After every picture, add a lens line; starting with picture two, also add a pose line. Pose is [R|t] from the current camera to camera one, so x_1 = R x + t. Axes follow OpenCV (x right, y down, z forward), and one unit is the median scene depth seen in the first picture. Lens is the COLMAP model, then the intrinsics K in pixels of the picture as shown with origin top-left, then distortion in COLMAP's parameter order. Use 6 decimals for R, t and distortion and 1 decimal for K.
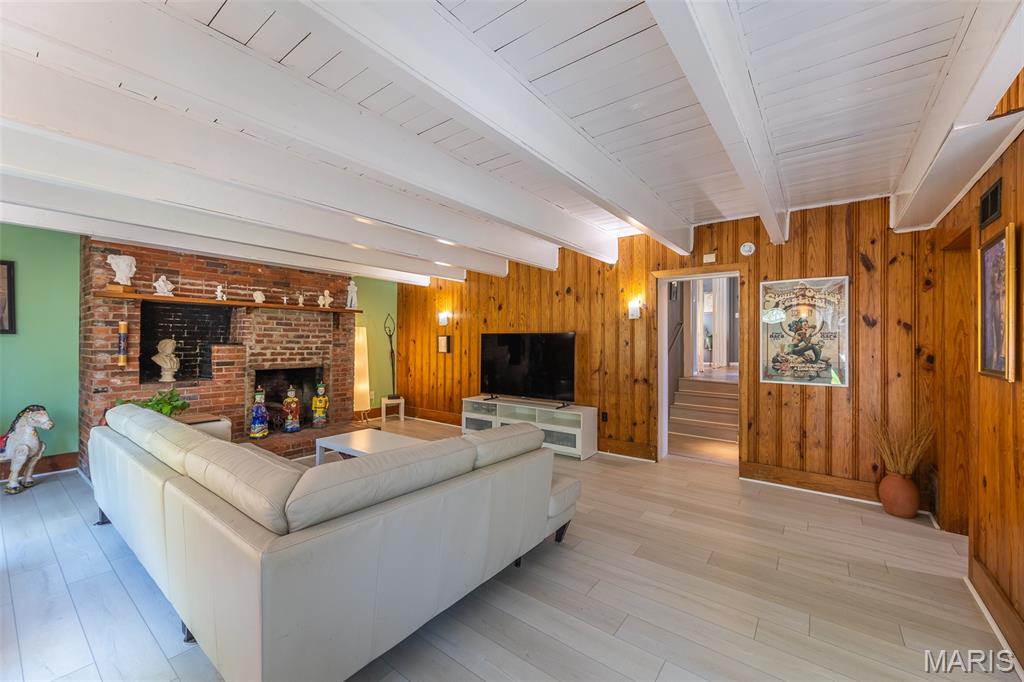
lens RADIAL K [[403.9, 0, 511.0], [0, 403.9, 337.1], [0, 0, 1]] dist [0.006539, -0.000323]
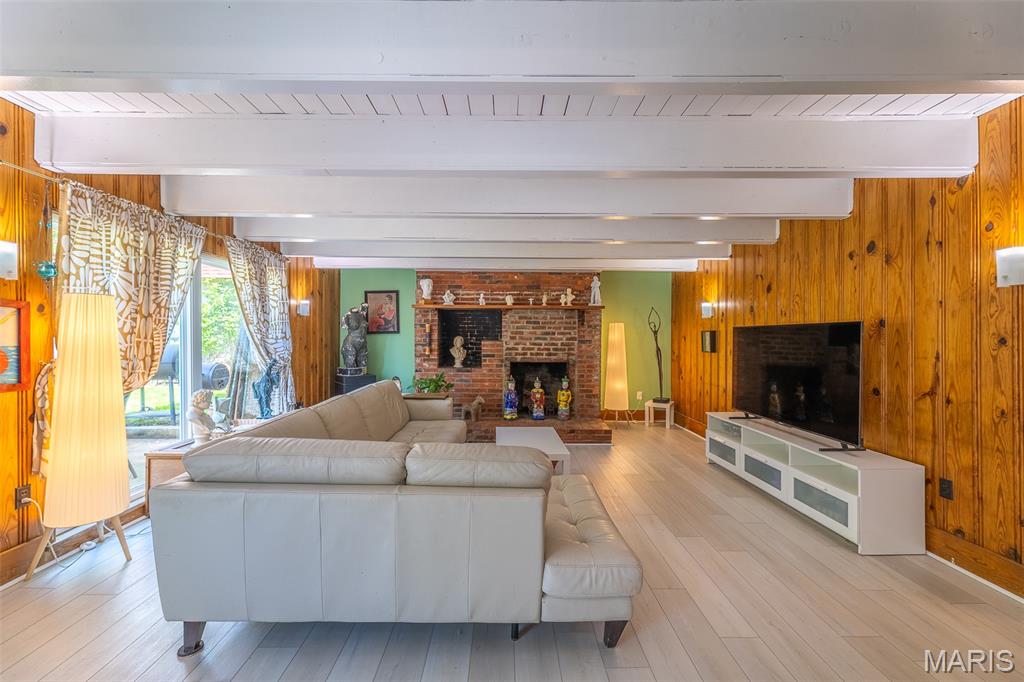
lens RADIAL K [[403.9, 0, 511.0], [0, 403.9, 337.1], [0, 0, 1]] dist [0.006539, -0.000323]
pose [[0.616006, -0.003146, -0.787735, 0.294324], [0.007577, 0.999969, 0.001932, 0.005896], [0.787705, -0.007159, 0.616011, 0.266888]]
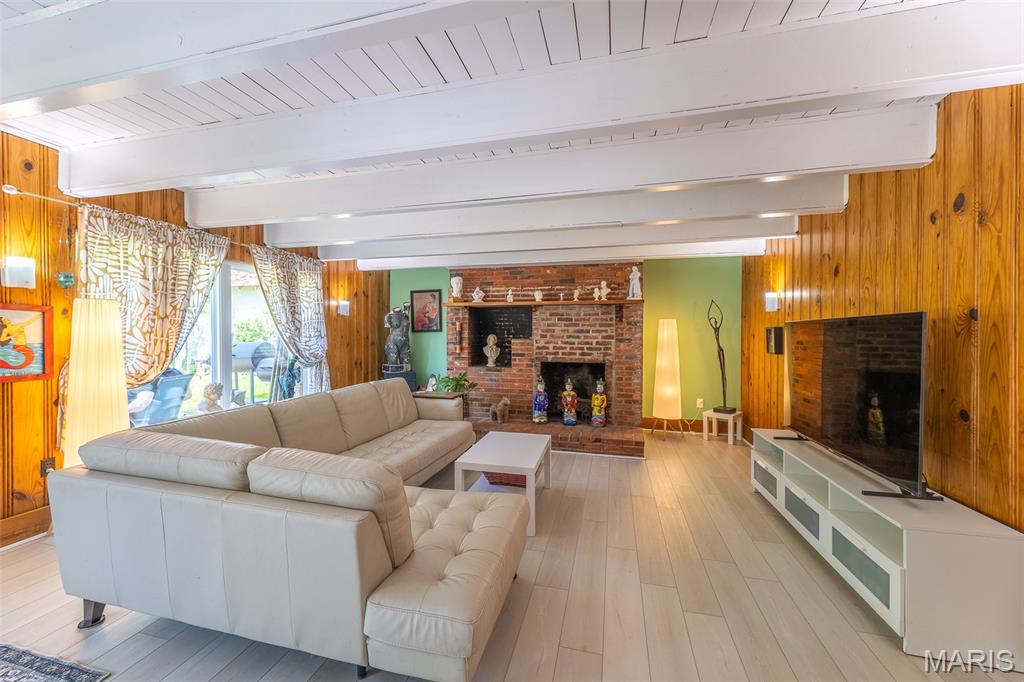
lens RADIAL K [[403.9, 0, 511.0], [0, 403.9, 337.1], [0, 0, 1]] dist [0.006539, -0.000323]
pose [[0.389174, 0.000537, -0.921164, 0.351824], [0.008800, 0.999952, 0.004301, 0.007582], [0.921122, -0.009780, 0.389151, 0.479738]]
